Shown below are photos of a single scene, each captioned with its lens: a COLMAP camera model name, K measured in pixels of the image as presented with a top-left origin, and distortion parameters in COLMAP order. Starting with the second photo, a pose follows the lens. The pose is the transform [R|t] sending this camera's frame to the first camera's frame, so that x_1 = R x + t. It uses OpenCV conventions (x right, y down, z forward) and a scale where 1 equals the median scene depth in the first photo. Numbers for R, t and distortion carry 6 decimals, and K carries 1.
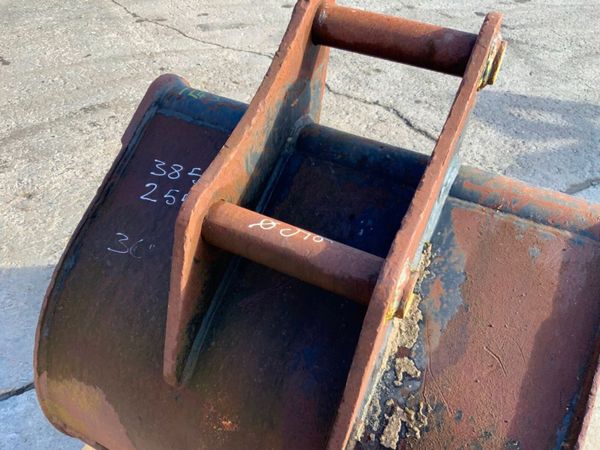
lens RADIAL K [[498.0, 0, 300.0], [0, 498.0, 225.0], [0, 0, 1]] dist [0.091074, -0.167674]
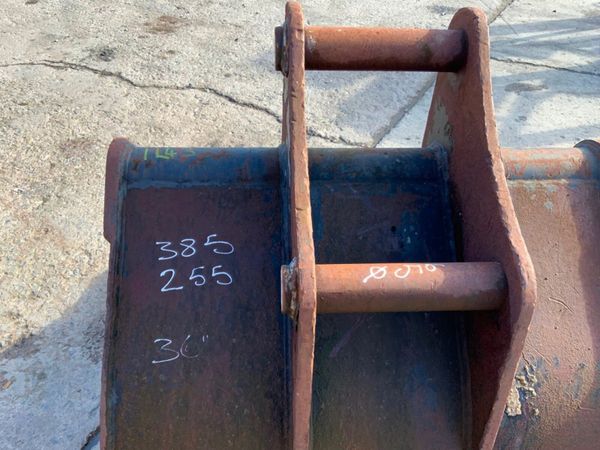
lens RADIAL K [[498.0, 0, 300.0], [0, 498.0, 225.0], [0, 0, 1]] dist [0.091074, -0.167674]
pose [[0.866295, -0.346637, 0.359690, -0.400536], [0.321410, 0.937994, 0.129856, -0.204658], [-0.382400, 0.003114, 0.923992, 0.123543]]
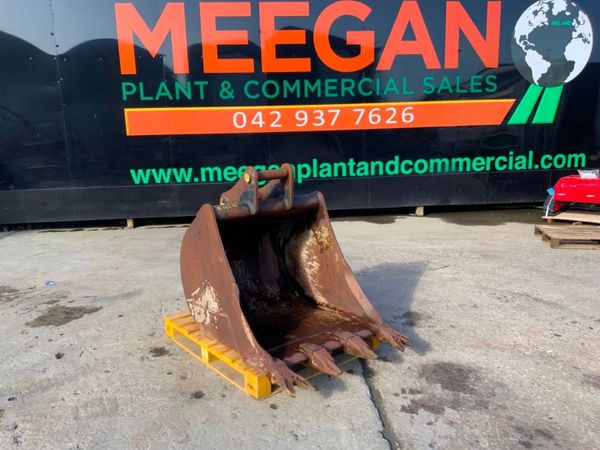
lens RADIAL K [[498.0, 0, 300.0], [0, 498.0, 225.0], [0, 0, 1]] dist [0.091074, -0.167674]
pose [[-0.445295, 0.117629, -0.887624, 3.372964], [-0.563190, 0.733878, 0.379791, -1.588920], [0.696082, 0.669019, -0.260545, 2.285121]]
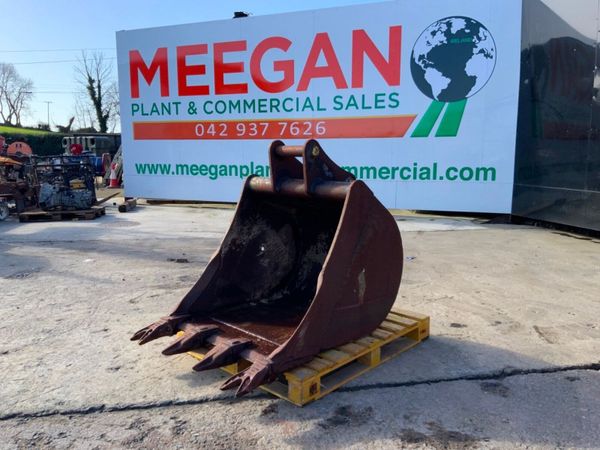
lens RADIAL K [[496.4, 0, 300.0], [0, 496.4, 225.0], [0, 0, 1]] dist [0.112248, -0.215823]
pose [[-0.947351, -0.113334, 0.299470, -0.904327], [0.145475, 0.680821, 0.717858, -2.355946], [-0.285243, 0.723629, -0.628489, 3.328338]]
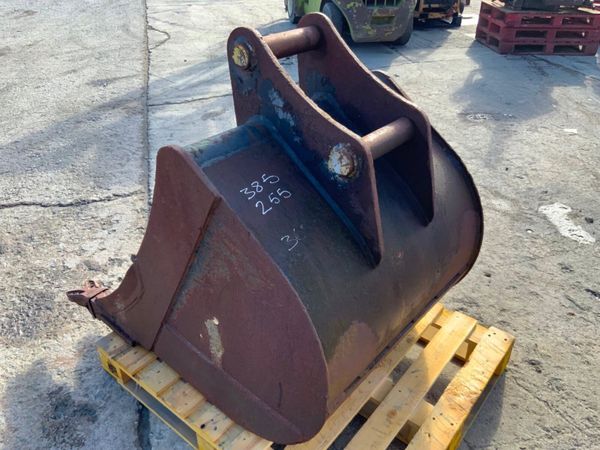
lens RADIAL K [[498.0, 0, 300.0], [0, 498.0, 225.0], [0, 0, 1]] dist [0.091074, -0.167674]
pose [[0.253476, -0.565763, 0.784641, -1.385749], [0.617715, 0.718885, 0.318798, -0.405663], [-0.744431, 0.403877, 0.531701, 0.267948]]
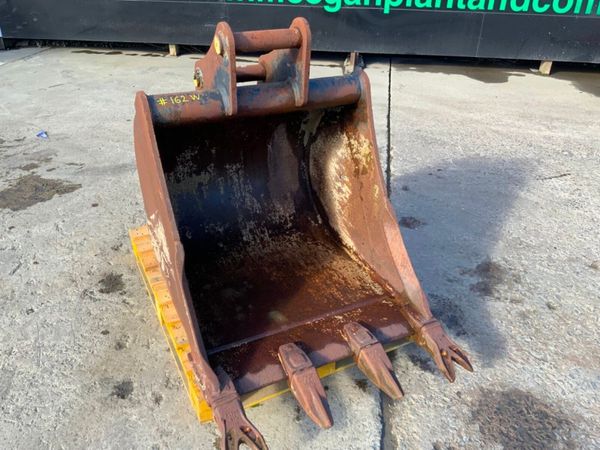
lens RADIAL K [[498.0, 0, 300.0], [0, 498.0, 225.0], [0, 0, 1]] dist [0.091074, -0.167674]
pose [[-0.617473, 0.338989, -0.709798, 1.743918], [-0.537940, 0.476372, 0.695478, -1.450603], [0.573888, 0.811268, -0.111791, 1.818114]]
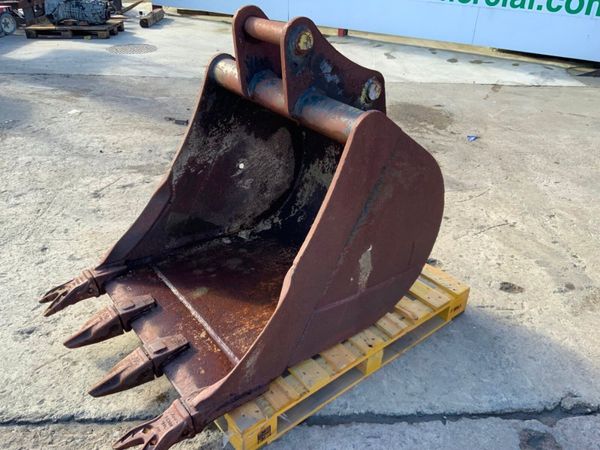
lens RADIAL K [[498.0, 0, 300.0], [0, 498.0, 225.0], [0, 0, 1]] dist [0.091074, -0.167674]
pose [[-0.893222, -0.305960, 0.329459, -0.754292], [0.201218, 0.383255, 0.901458, -1.736934], [-0.402077, 0.871495, -0.280767, 2.034964]]
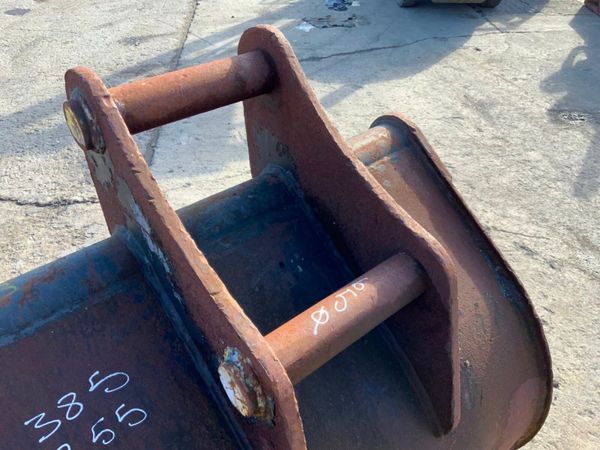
lens RADIAL K [[498.0, 0, 300.0], [0, 498.0, 225.0], [0, 0, 1]] dist [0.091074, -0.167674]
pose [[0.406979, -0.607193, 0.682411, -0.455683], [0.592579, 0.744043, 0.308627, -0.324941], [-0.695139, 0.278778, 0.662620, 0.305163]]
